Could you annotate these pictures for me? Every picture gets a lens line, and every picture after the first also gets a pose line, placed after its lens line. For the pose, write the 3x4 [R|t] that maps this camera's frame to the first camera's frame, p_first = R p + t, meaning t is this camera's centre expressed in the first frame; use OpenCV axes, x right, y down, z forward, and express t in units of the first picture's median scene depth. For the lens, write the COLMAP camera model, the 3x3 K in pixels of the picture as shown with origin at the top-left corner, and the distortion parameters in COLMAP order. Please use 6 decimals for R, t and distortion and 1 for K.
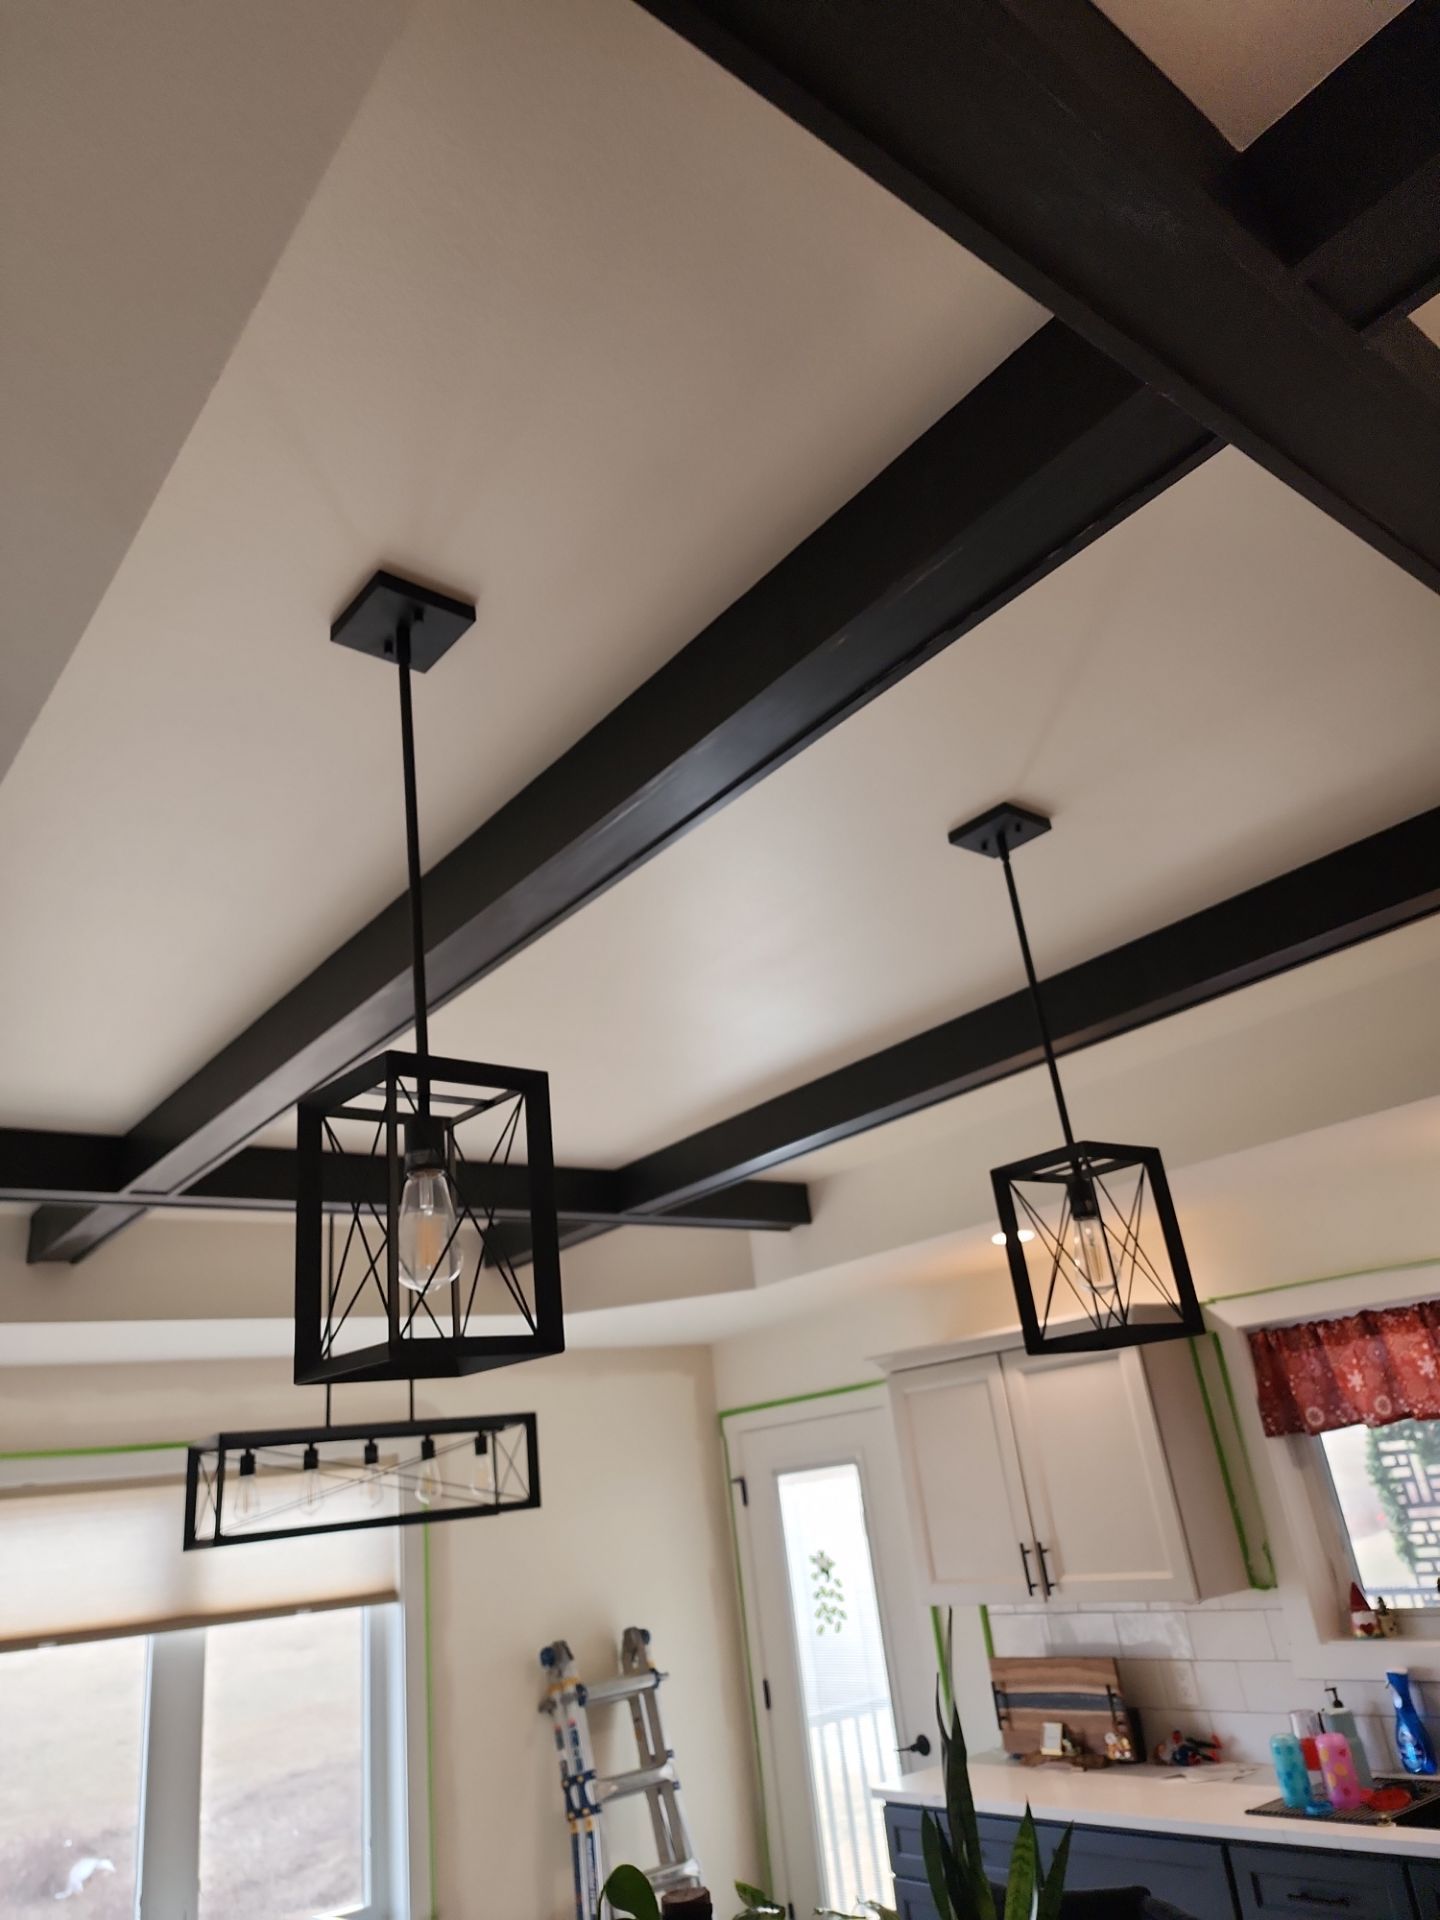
lens RADIAL K [[1273.3, 0, 727.2], [0, 1273.3, 958.3], [0, 0, 1]] dist [0.082385, -0.068104]
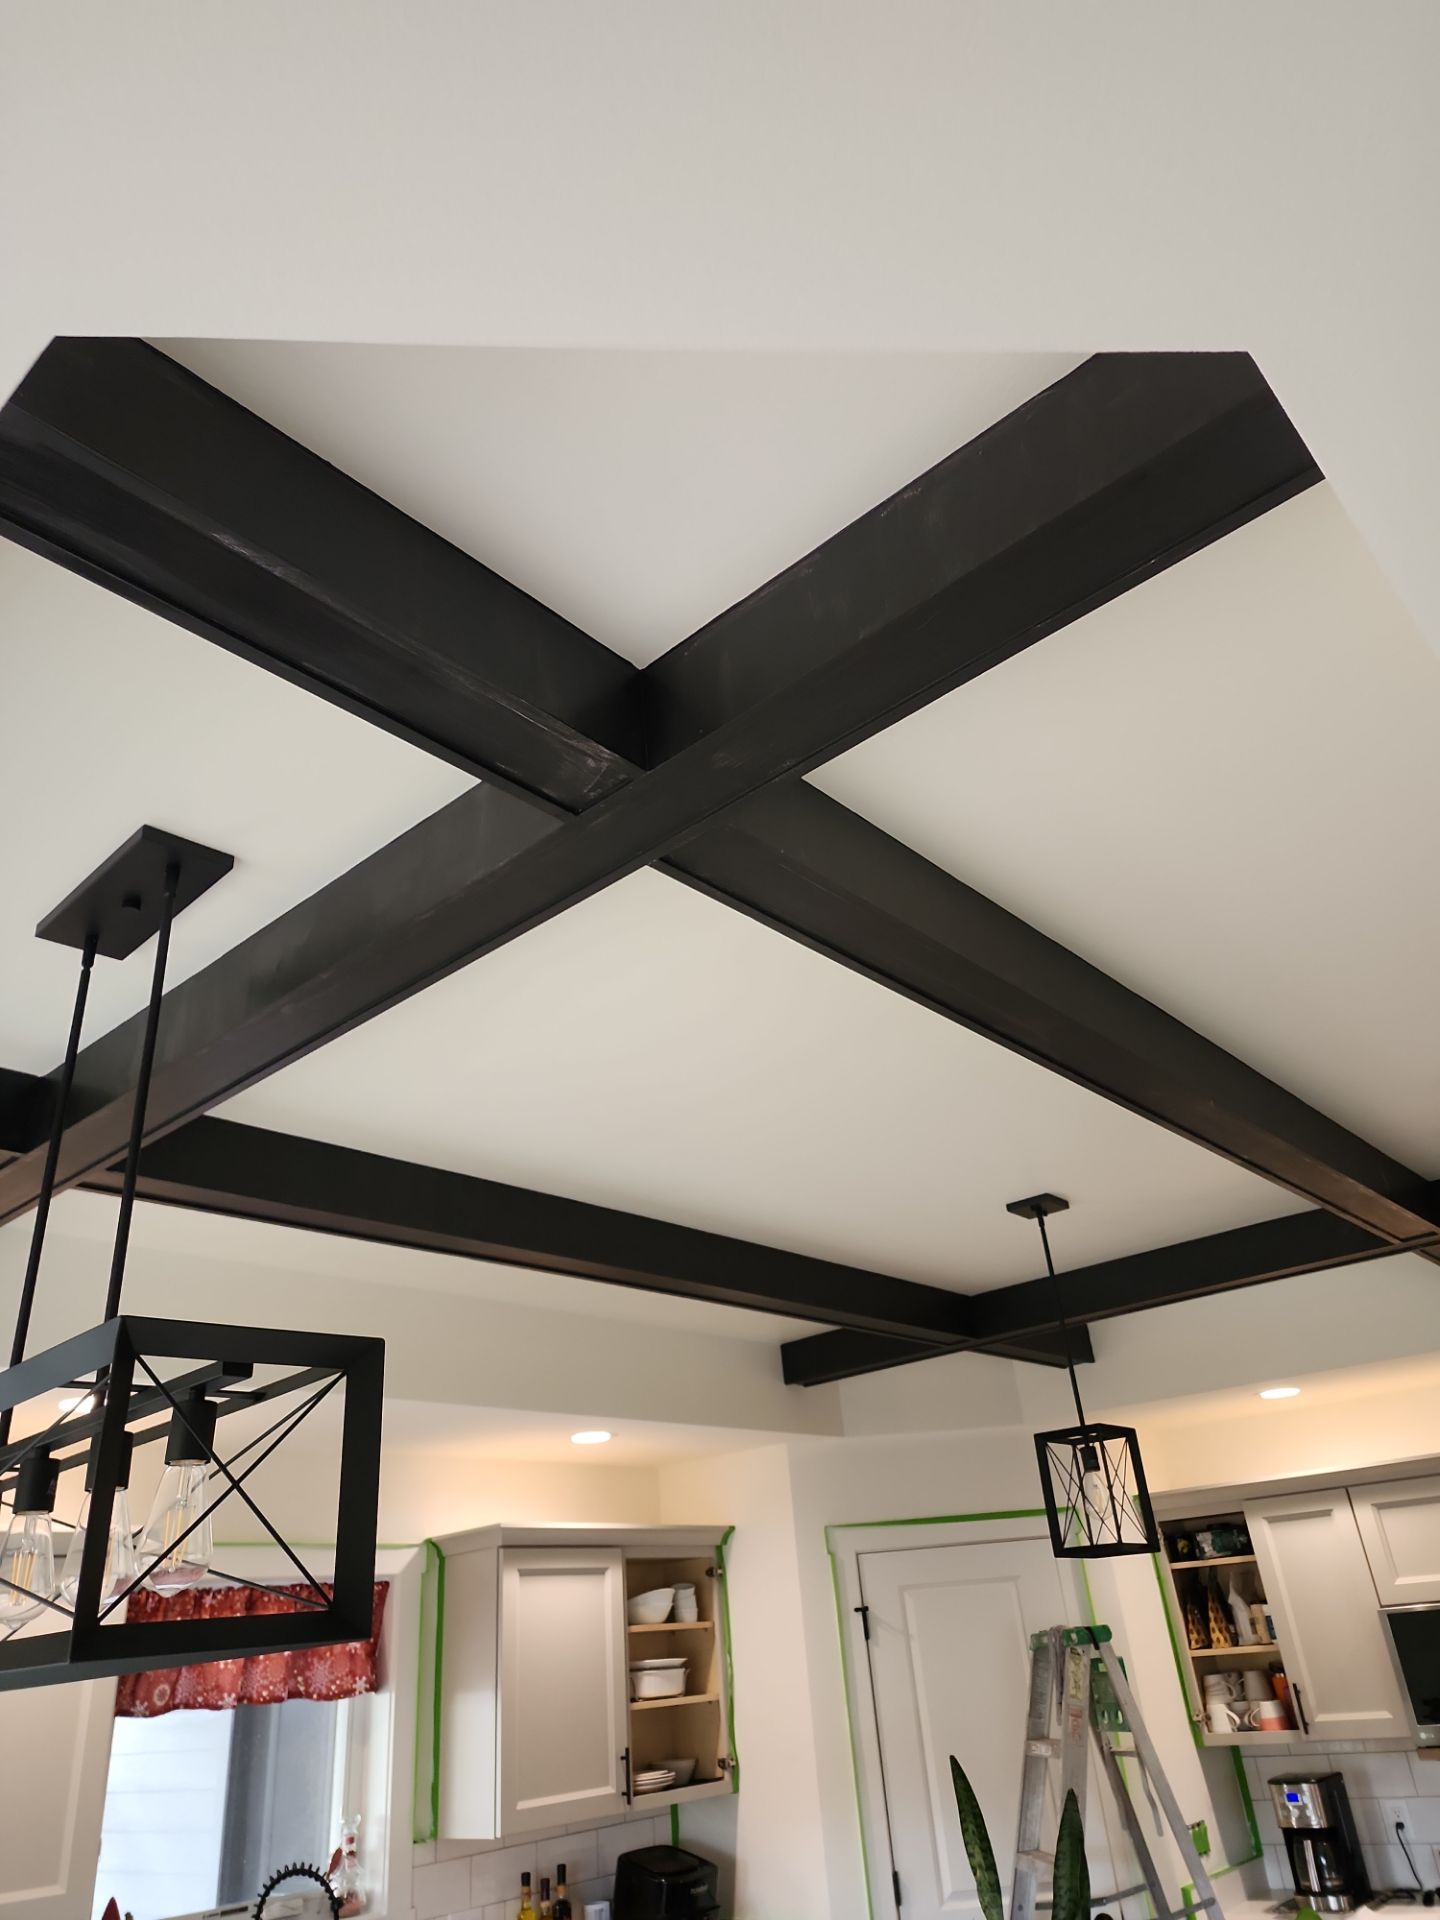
lens RADIAL K [[1273.3, 0, 736.8], [0, 1273.3, 962.8], [0, 0, 1]] dist [0.082385, -0.068104]
pose [[-0.177580, 0.568946, 0.802973, -0.635135], [-0.288795, 0.749889, -0.595201, 0.393709], [-0.940778, -0.337591, 0.031144, 0.763453]]
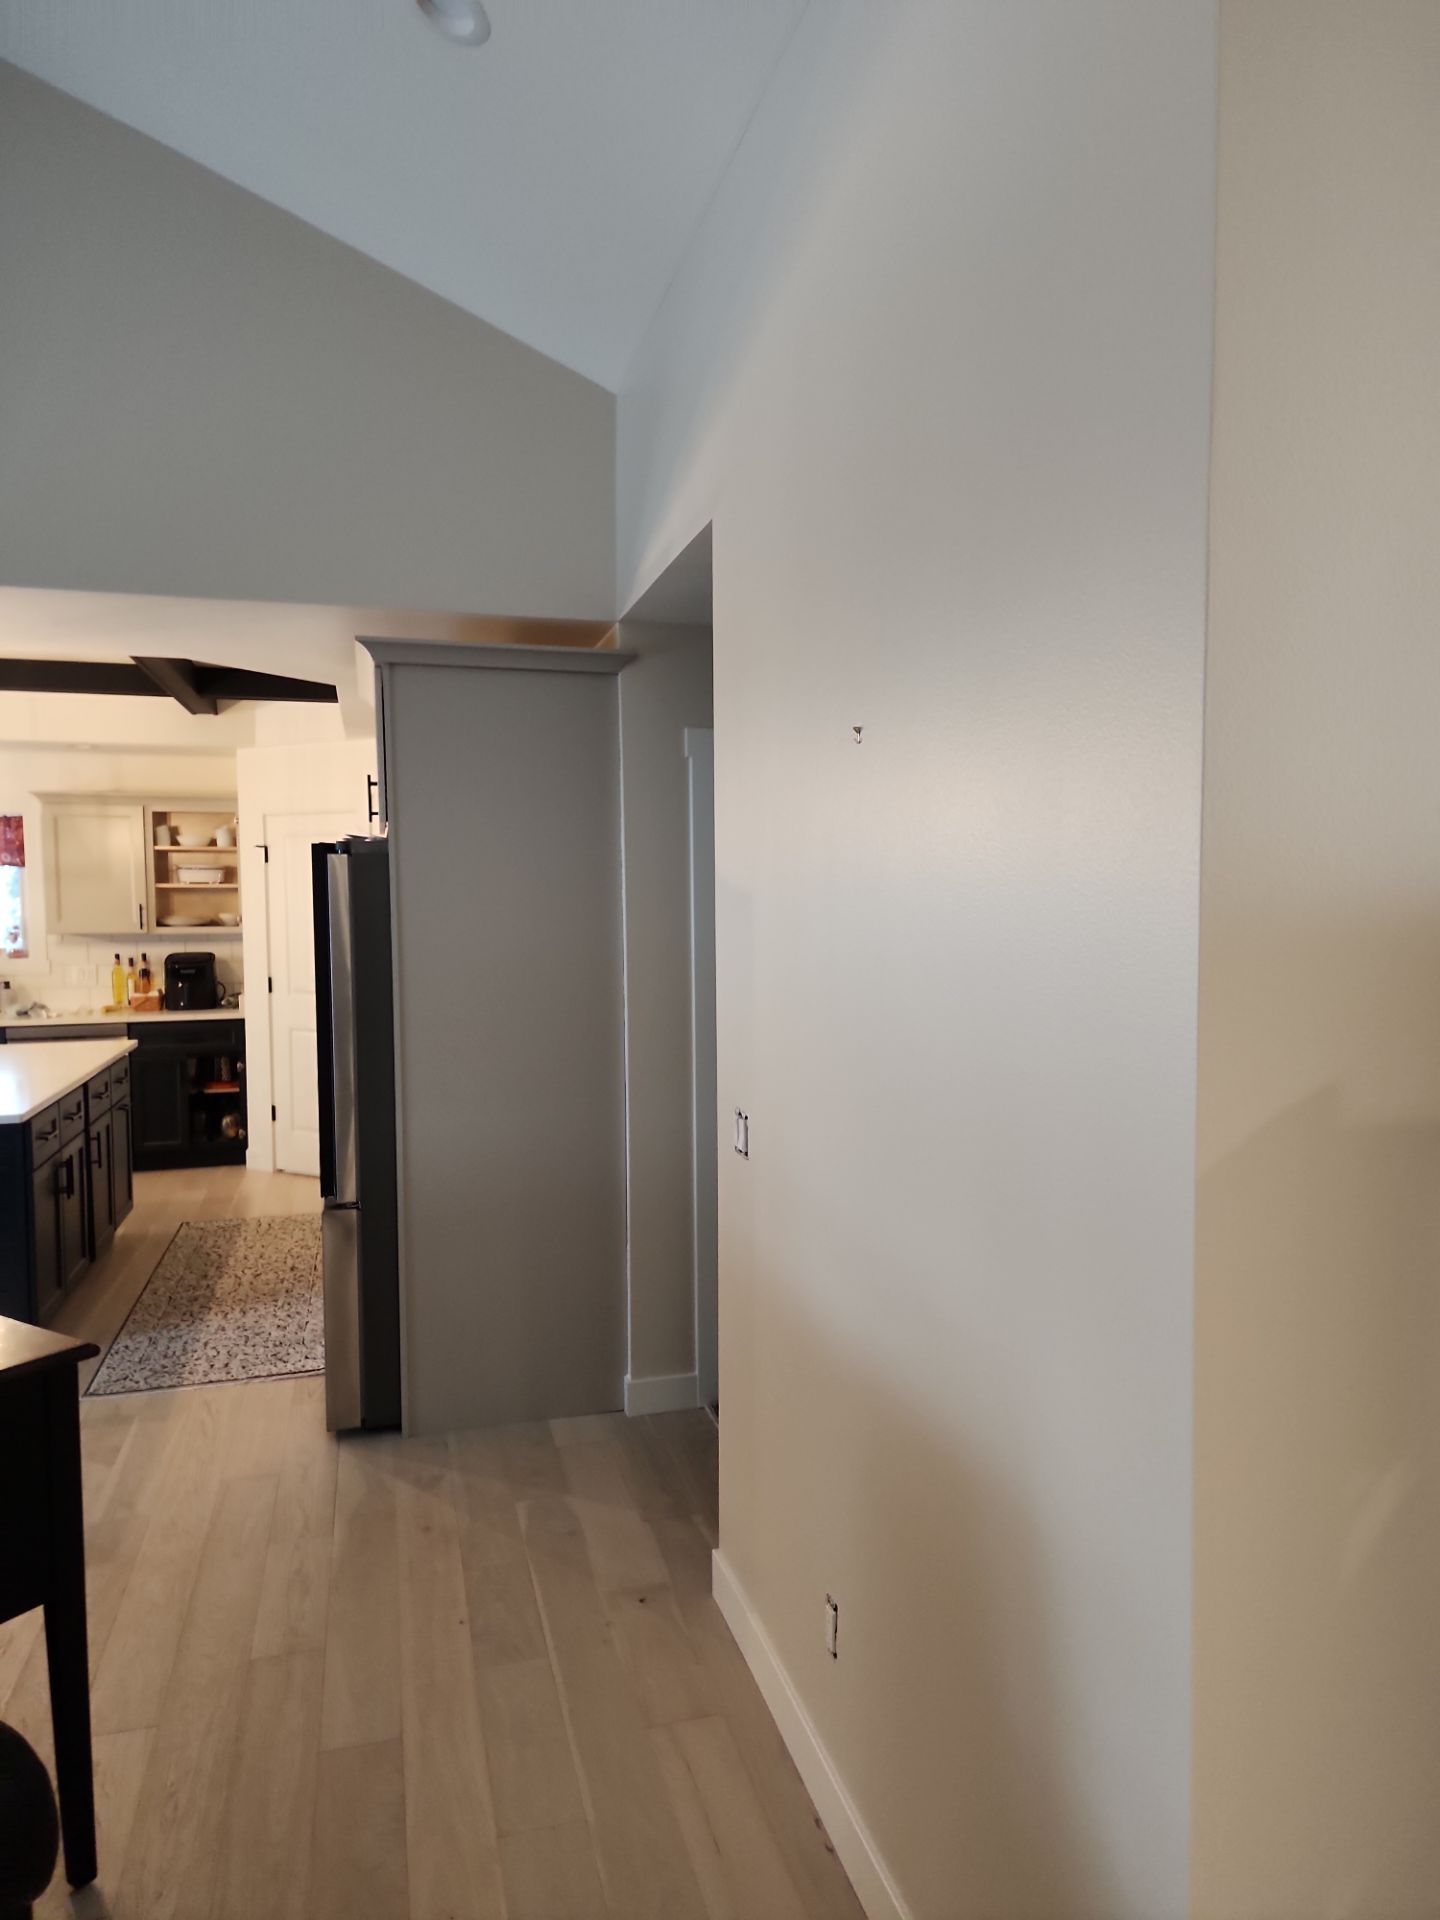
lens RADIAL K [[1273.3, 0, 744.0], [0, 1273.3, 972.4], [0, 0, 1]] dist [0.082385, -0.068104]
pose [[0.379338, 0.045400, 0.924144, -0.852282], [-0.392616, 0.912314, 0.116340, -0.224269], [-0.837828, -0.406966, 0.363901, -0.854269]]
